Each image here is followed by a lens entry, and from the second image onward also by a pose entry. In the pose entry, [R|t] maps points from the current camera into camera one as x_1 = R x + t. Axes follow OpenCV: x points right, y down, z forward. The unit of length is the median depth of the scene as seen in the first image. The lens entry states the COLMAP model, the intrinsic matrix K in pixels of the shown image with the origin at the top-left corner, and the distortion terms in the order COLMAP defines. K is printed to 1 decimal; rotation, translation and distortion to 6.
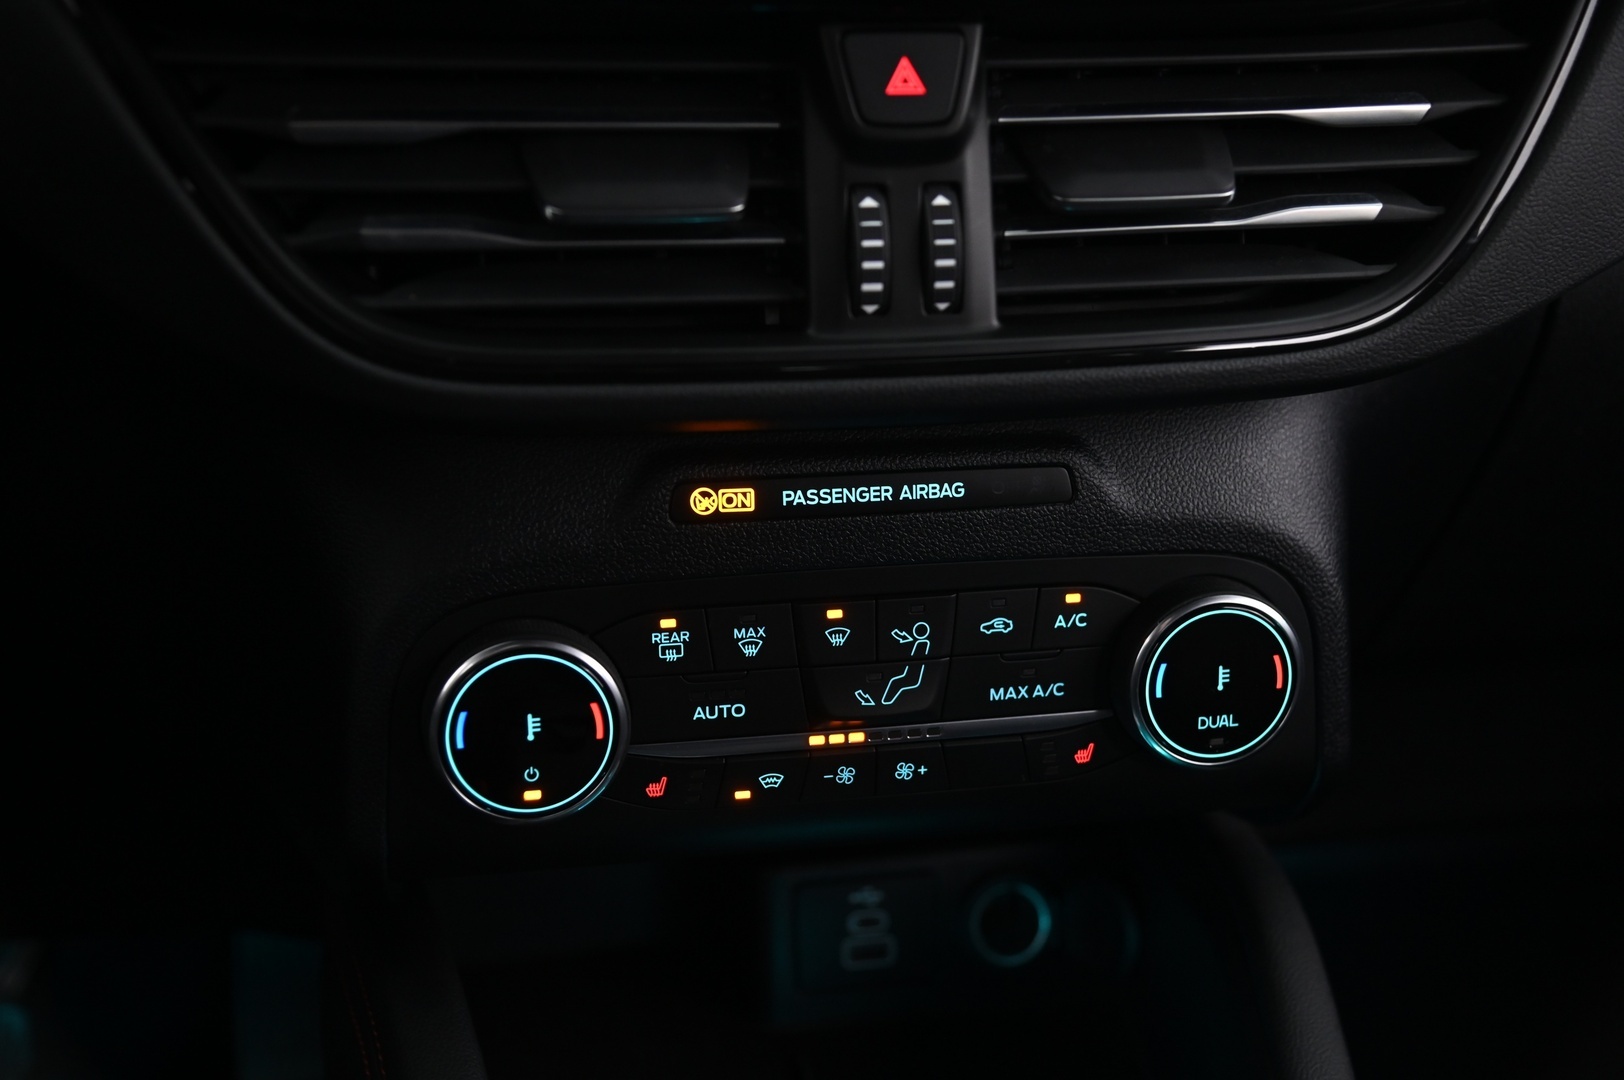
lens RADIAL K [[1976.8, 0, 812.0], [0, 1976.8, 540.0], [0, 0, 1]] dist [0.057577, 0.004064]
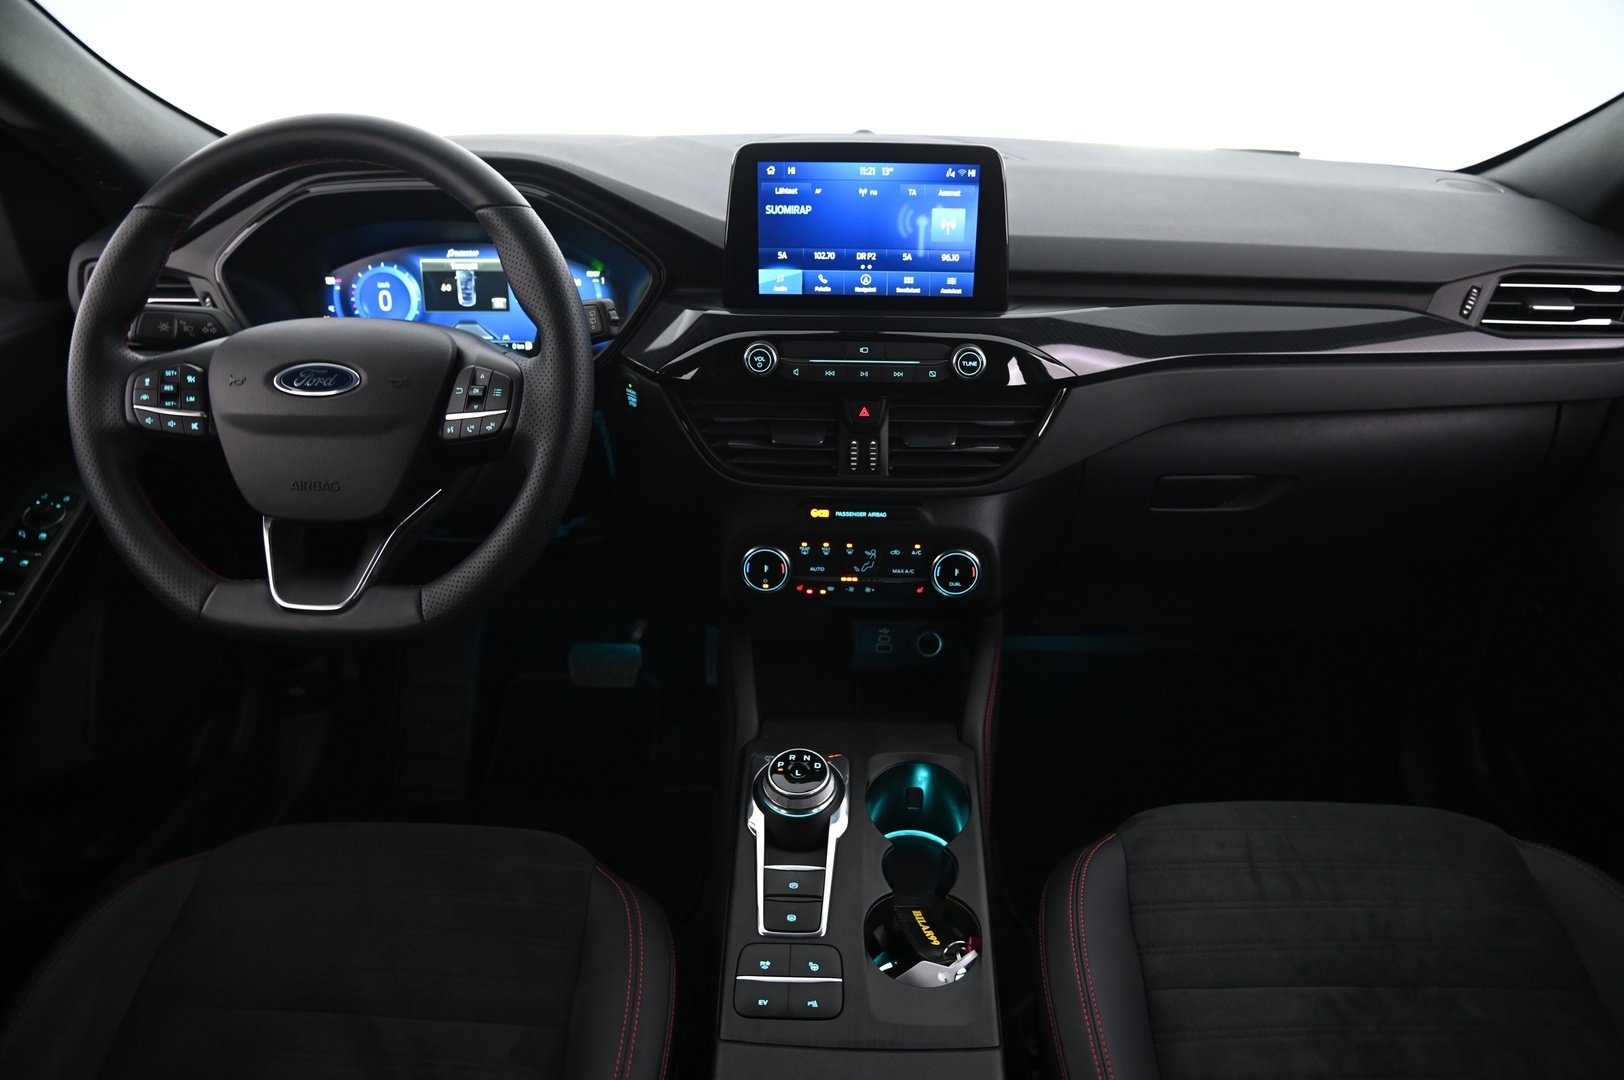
lens RADIAL K [[1113.0, 0, 812.0], [0, 1113.0, 540.0], [0, 0, 1]] dist [-0.096589, -0.000273]
pose [[0.971722, 0.083902, -0.220721, 0.405724], [-0.070317, 0.995155, 0.068715, -0.112132], [0.225416, -0.051252, 0.972913, -1.051211]]
